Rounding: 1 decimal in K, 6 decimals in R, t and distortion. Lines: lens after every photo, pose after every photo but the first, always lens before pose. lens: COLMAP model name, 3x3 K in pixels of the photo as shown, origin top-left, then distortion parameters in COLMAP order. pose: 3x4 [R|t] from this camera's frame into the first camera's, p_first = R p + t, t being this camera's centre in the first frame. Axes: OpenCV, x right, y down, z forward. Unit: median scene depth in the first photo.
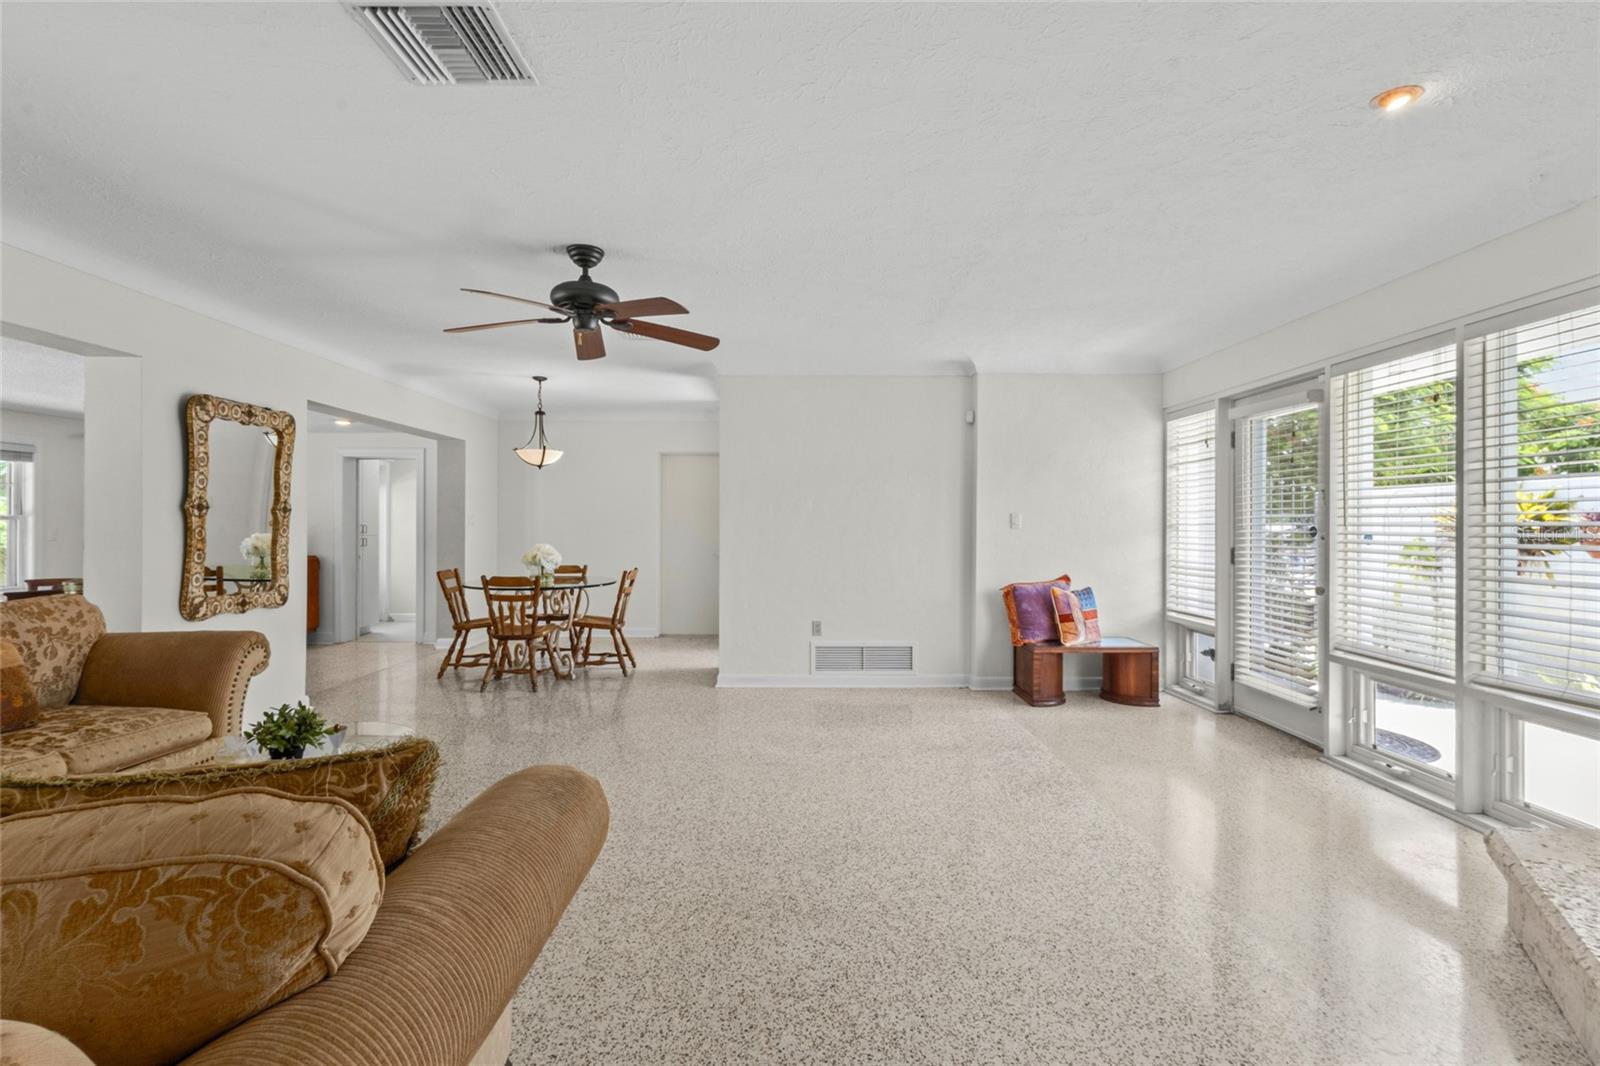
lens RADIAL K [[748.2, 0, 784.2], [0, 748.2, 529.2], [0, 0, 1]] dist [0.002679, 0.001282]
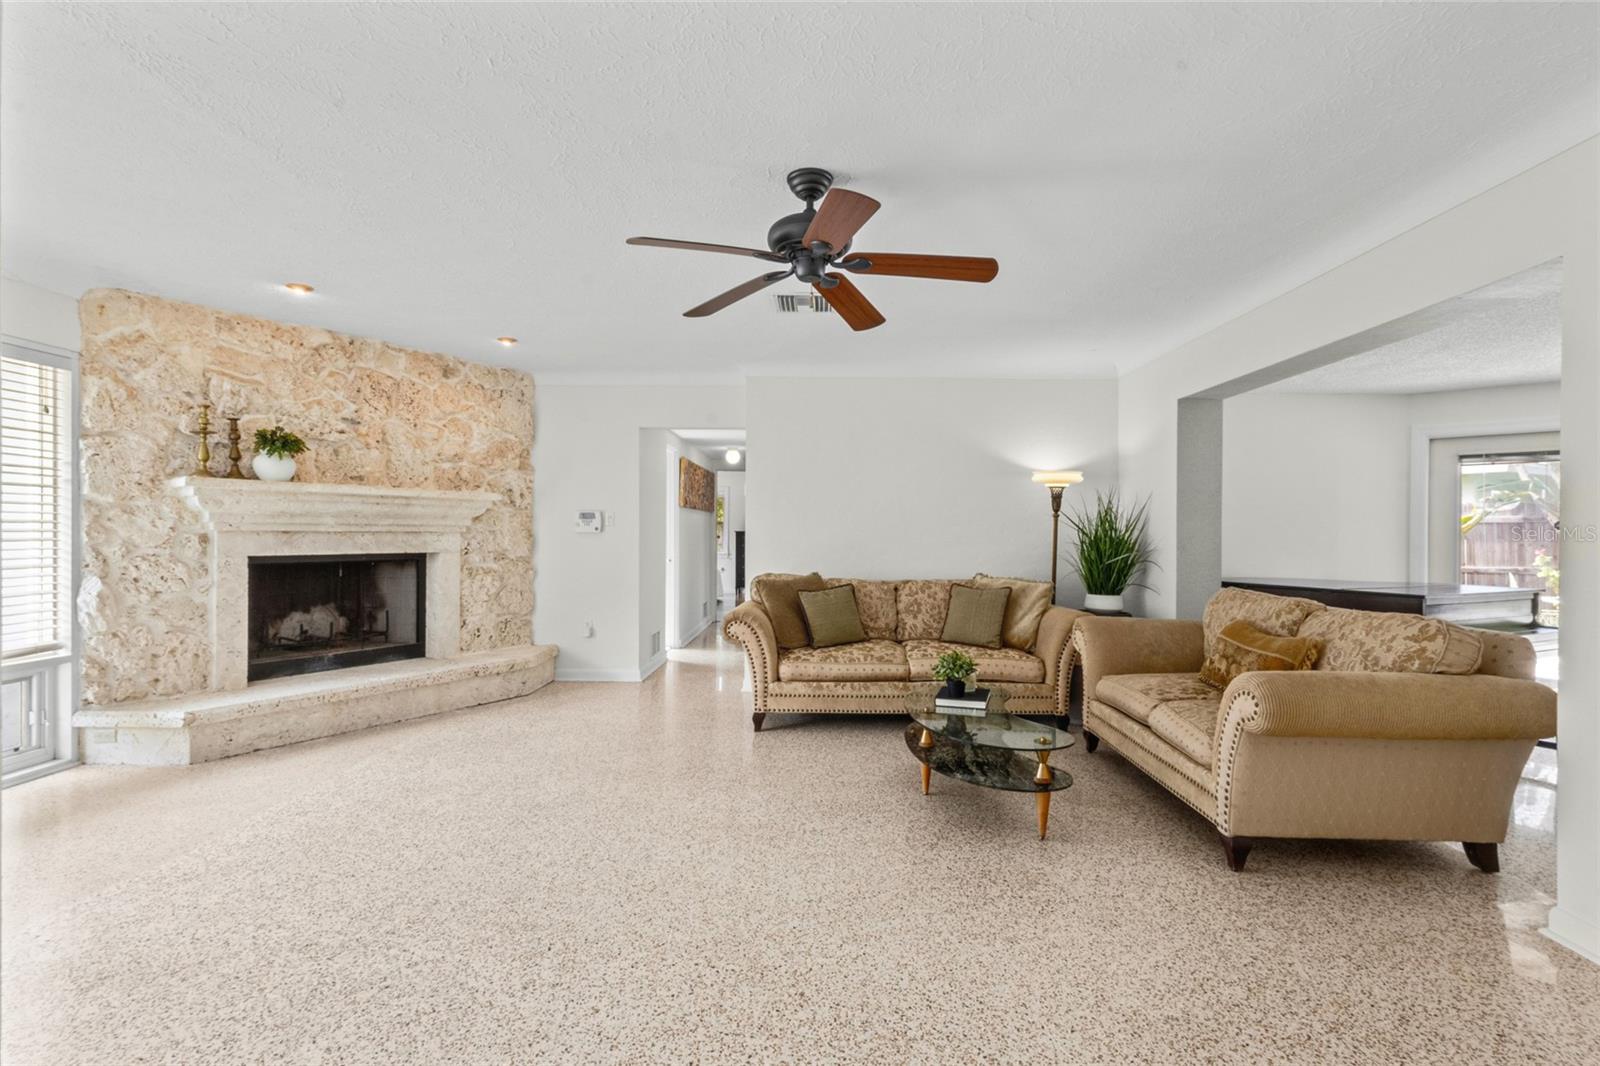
lens RADIAL K [[748.2, 0, 809.6], [0, 748.2, 535.3], [0, 0, 1]] dist [0.002679, 0.001282]
pose [[-0.999955, -0.006446, 0.006993, -0.213831], [-0.006387, 0.999944, 0.008429, -0.002540], [-0.007047, 0.008384, -0.999940, 1.394218]]
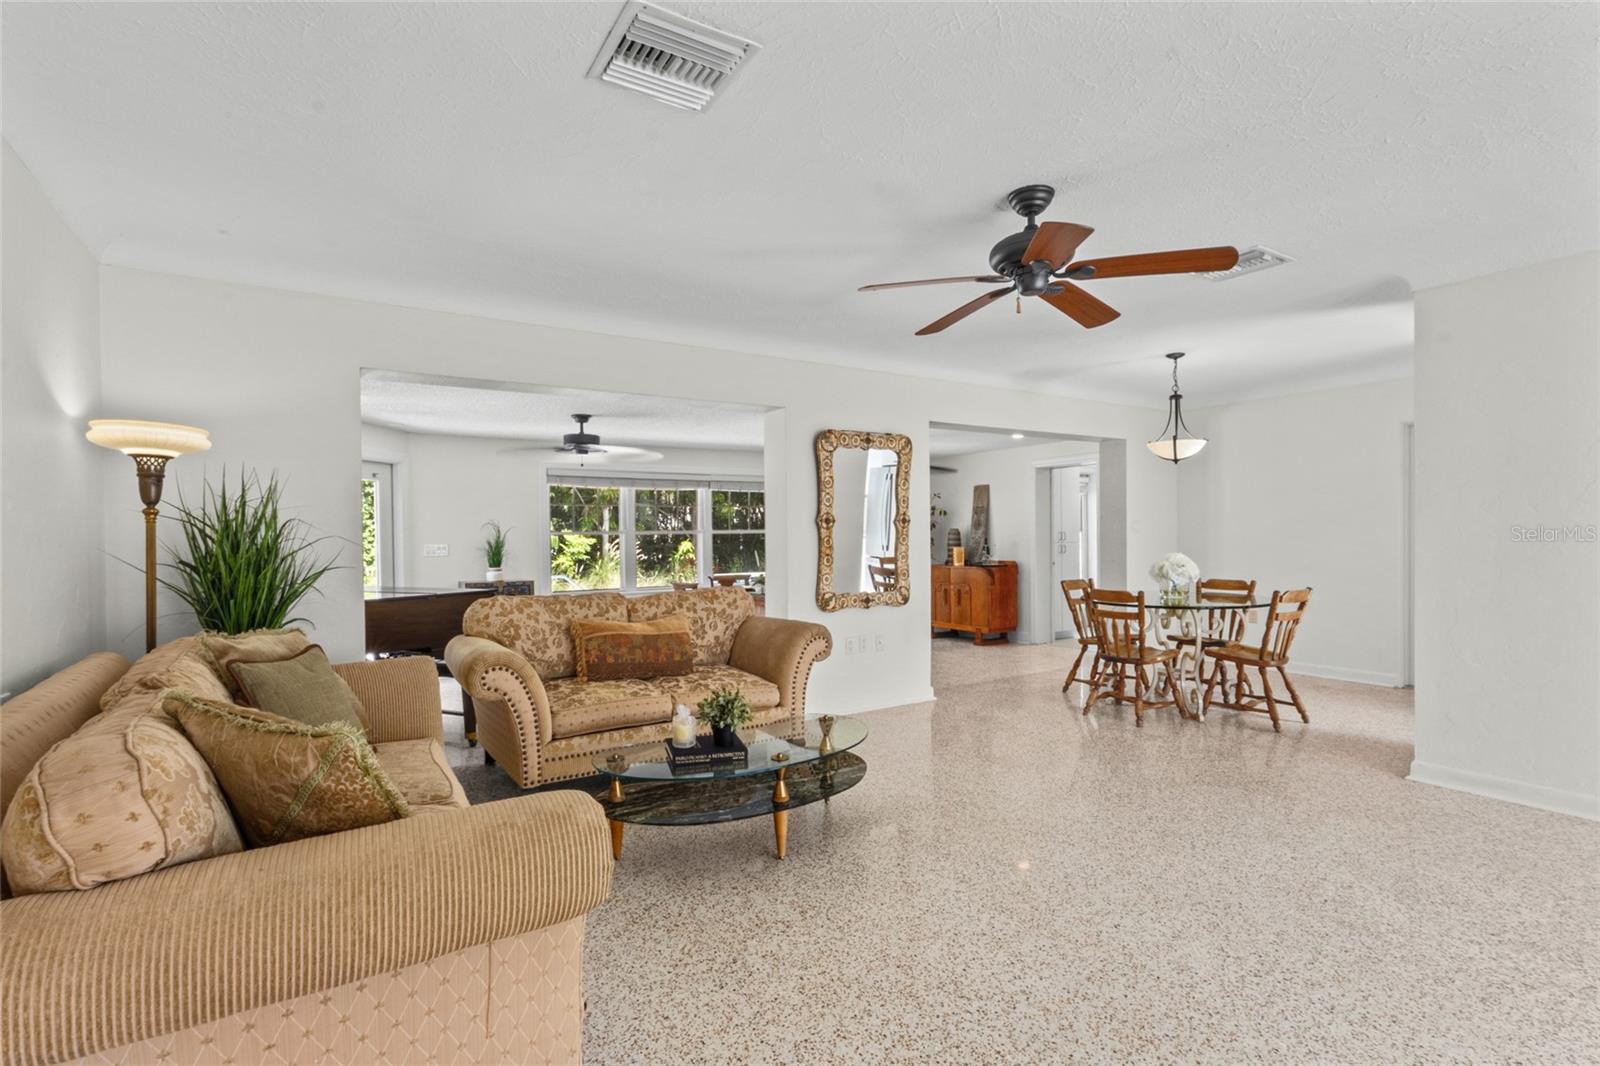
lens RADIAL K [[748.2, 0, 787.1], [0, 748.2, 546.6], [0, 0, 1]] dist [0.002679, 0.001282]
pose [[0.536994, 0.005376, -0.843569, 0.217367], [0.007759, 0.999906, 0.011311, -0.001038], [0.843551, -0.012619, 0.536902, 0.260506]]
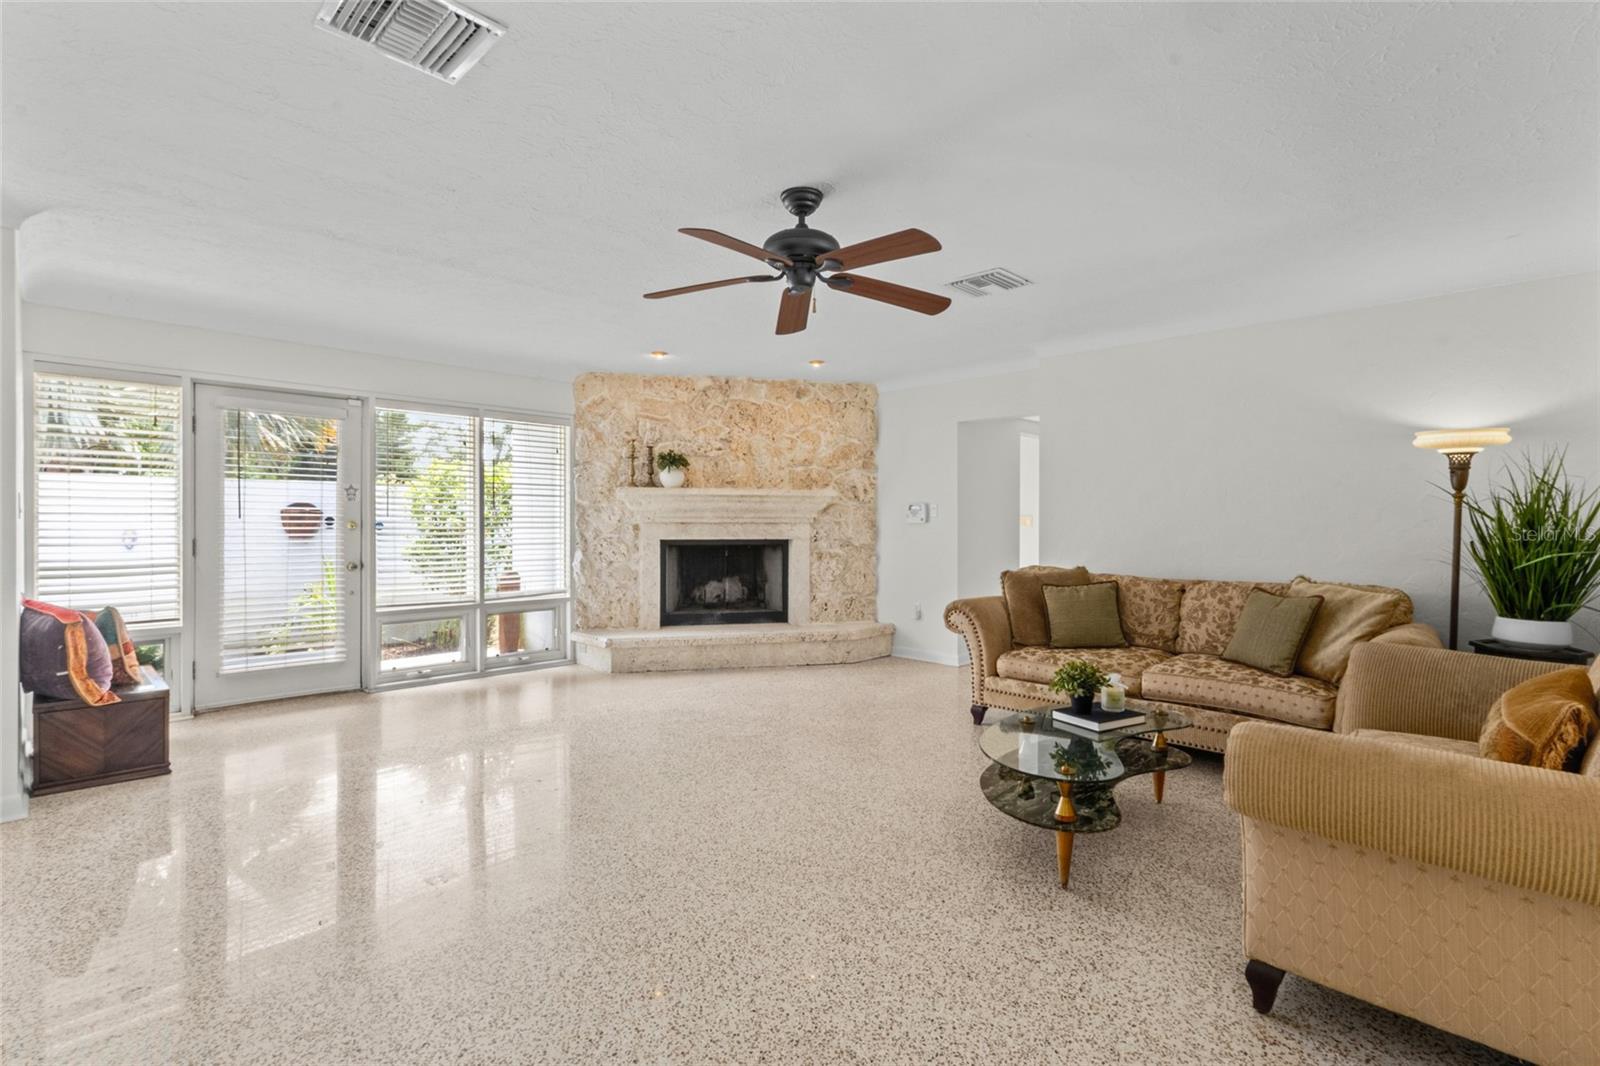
lens RADIAL K [[748.2, 0, 792.8], [0, 748.2, 528.2], [0, 0, 1]] dist [0.002679, 0.001282]
pose [[-0.714542, -0.008799, 0.699538, -0.669445], [-0.000079, 0.999922, 0.012497, -0.001971], [-0.699593, 0.008874, -0.714487, 1.262422]]
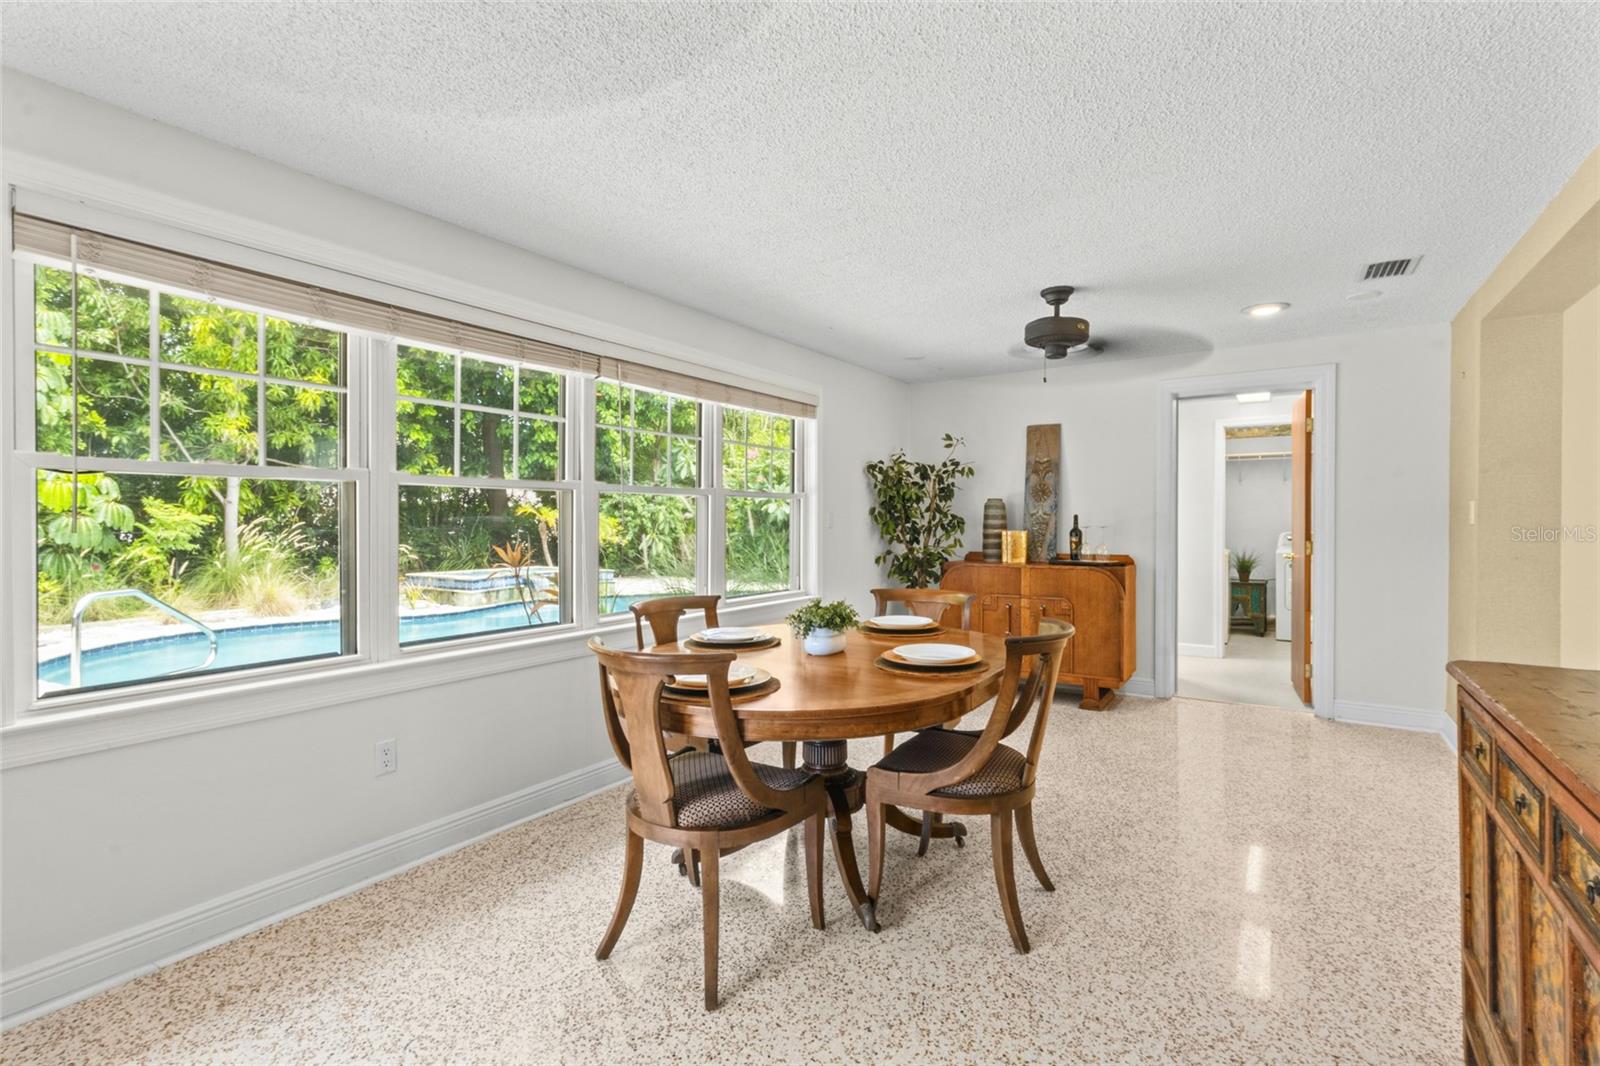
lens RADIAL K [[748.2, 0, 797.4], [0, 748.2, 522.8], [0, 0, 1]] dist [0.002679, 0.001282]
pose [[0.833994, 0.000898, -0.551773, -0.963587], [-0.003282, 0.999989, -0.003333, 0.021522], [0.551764, 0.004590, 0.833987, 0.617427]]
